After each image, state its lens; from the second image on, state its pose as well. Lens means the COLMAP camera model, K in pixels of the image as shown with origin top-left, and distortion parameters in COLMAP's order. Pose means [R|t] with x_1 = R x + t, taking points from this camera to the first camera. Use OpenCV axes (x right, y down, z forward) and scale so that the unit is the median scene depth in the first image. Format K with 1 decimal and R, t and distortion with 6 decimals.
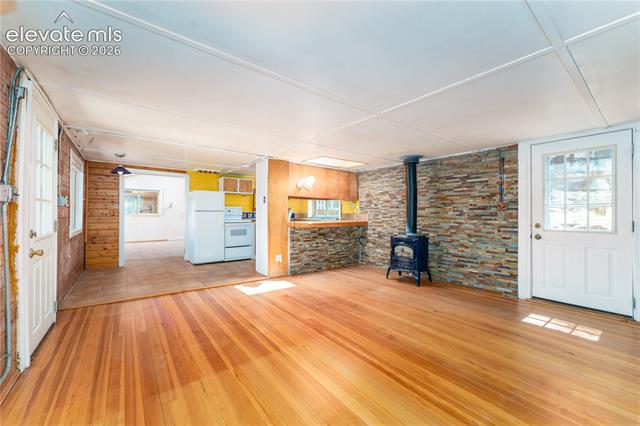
lens RADIAL K [[254.9, 0, 317.6], [0, 254.9, 213.4], [0, 0, 1]] dist [0.000207, 0.000080]
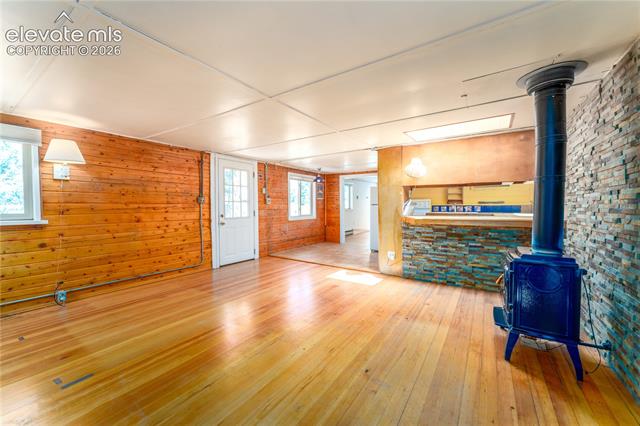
lens RADIAL K [[254.9, 0, 316.4], [0, 254.9, 213.1], [0, 0, 1]] dist [0.000207, 0.000080]
pose [[0.316173, 0.017012, -0.948549, 0.587577], [0.008139, 0.999754, 0.020644, 0.003129], [0.948667, -0.014247, 0.315956, 0.426655]]
